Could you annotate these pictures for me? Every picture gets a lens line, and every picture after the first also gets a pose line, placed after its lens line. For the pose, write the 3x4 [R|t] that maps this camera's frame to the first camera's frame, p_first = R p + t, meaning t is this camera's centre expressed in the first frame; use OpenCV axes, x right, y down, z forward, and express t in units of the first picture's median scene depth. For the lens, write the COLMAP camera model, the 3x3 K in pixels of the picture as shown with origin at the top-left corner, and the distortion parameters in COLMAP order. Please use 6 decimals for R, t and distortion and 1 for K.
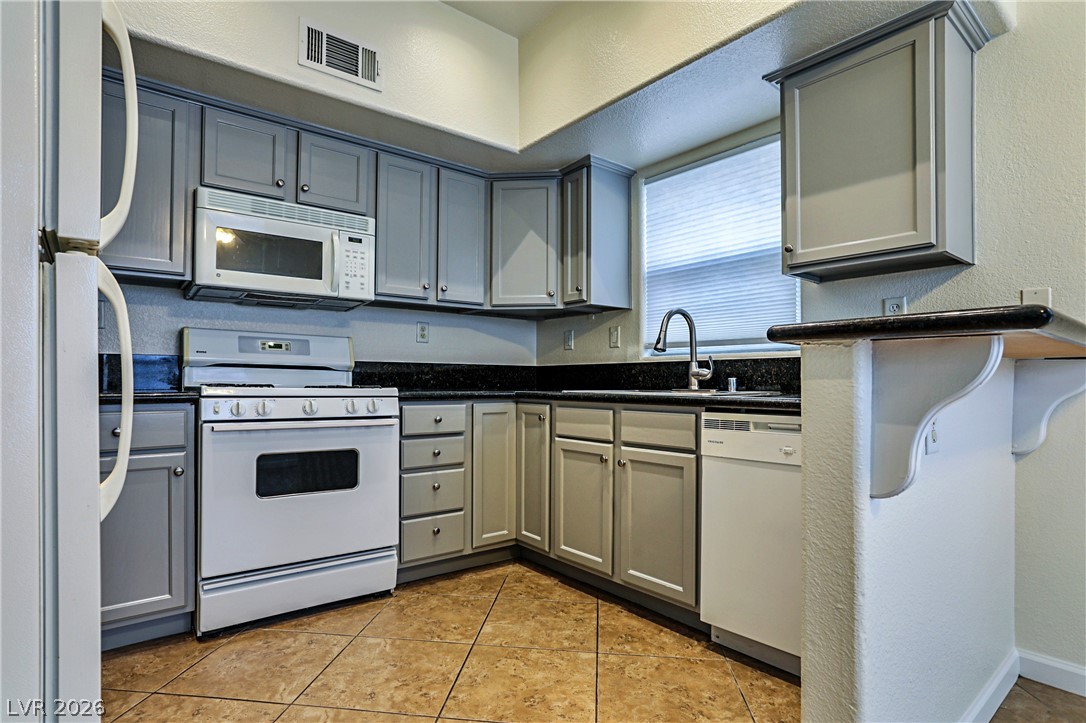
lens RADIAL K [[564.7, 0, 541.9], [0, 564.7, 375.7], [0, 0, 1]] dist [-0.062976, 0.036164]
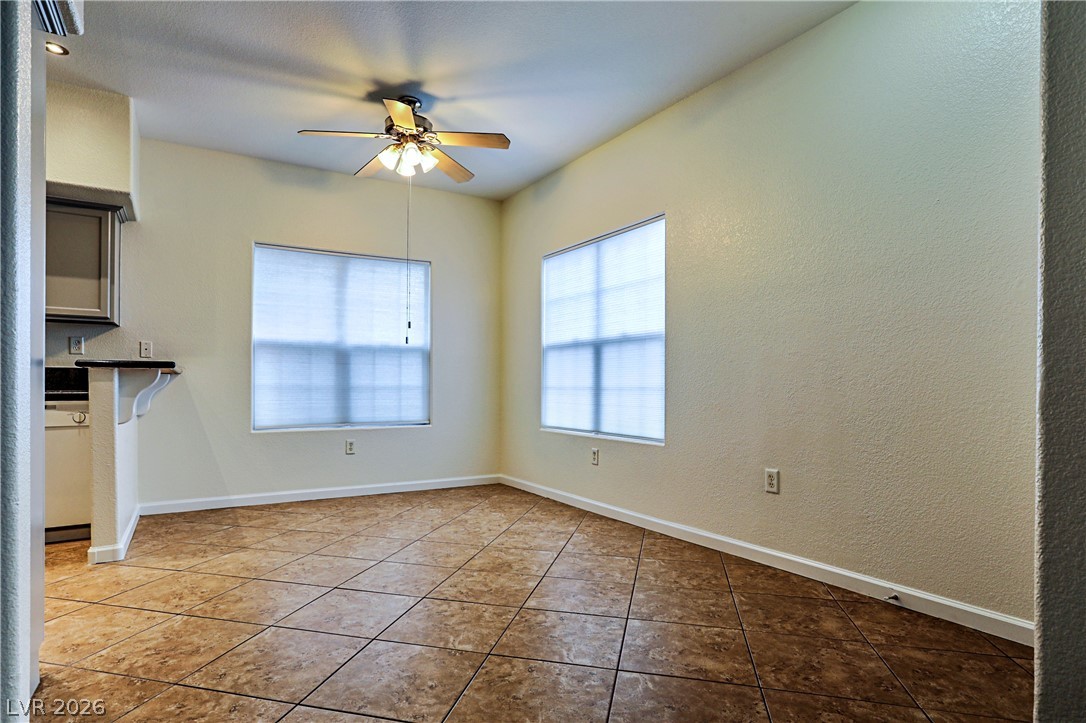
lens RADIAL K [[569.3, 0, 530.4], [0, 569.3, 370.0], [0, 0, 1]] dist [-0.063041, 0.036907]
pose [[0.134065, 0.019514, 0.990780, -0.838087], [-0.000281, 0.999807, -0.019653, 0.001471], [-0.990973, 0.002356, 0.134044, -0.631890]]
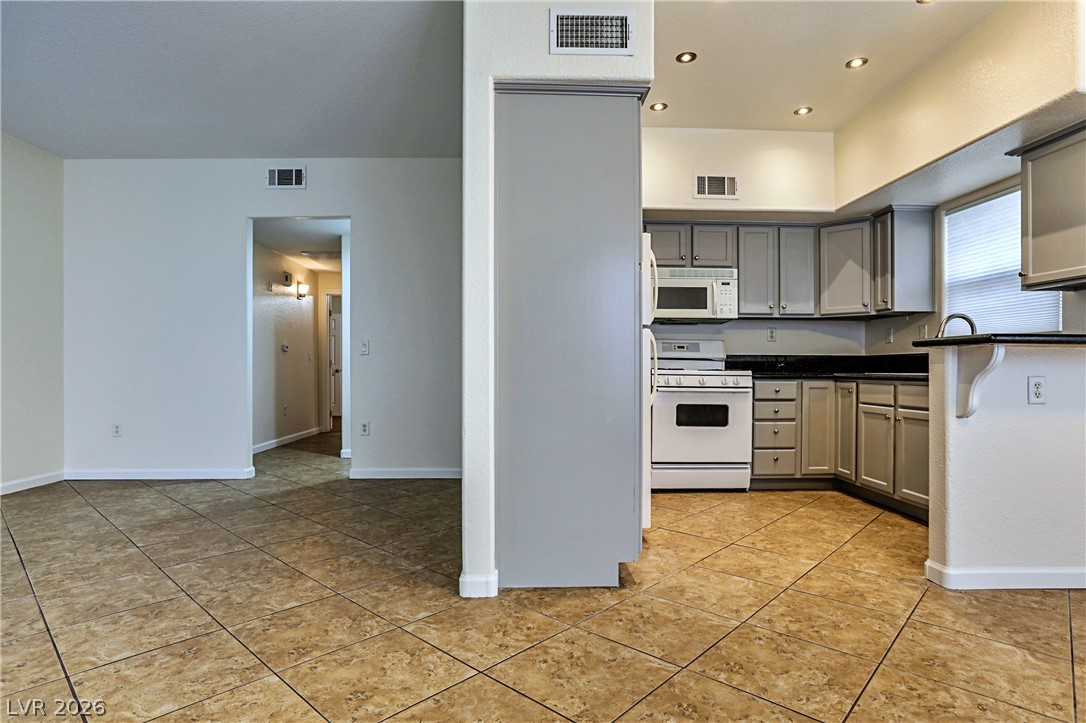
lens RADIAL K [[585.9, 0, 528.2], [0, 585.9, 367.7], [0, 0, 1]] dist [-0.061373, 0.039903]
pose [[0.795658, -0.002047, -0.605742, 0.271341], [0.005891, 0.999973, 0.004358, 0.000634], [0.605717, -0.007036, 0.795649, -0.810069]]
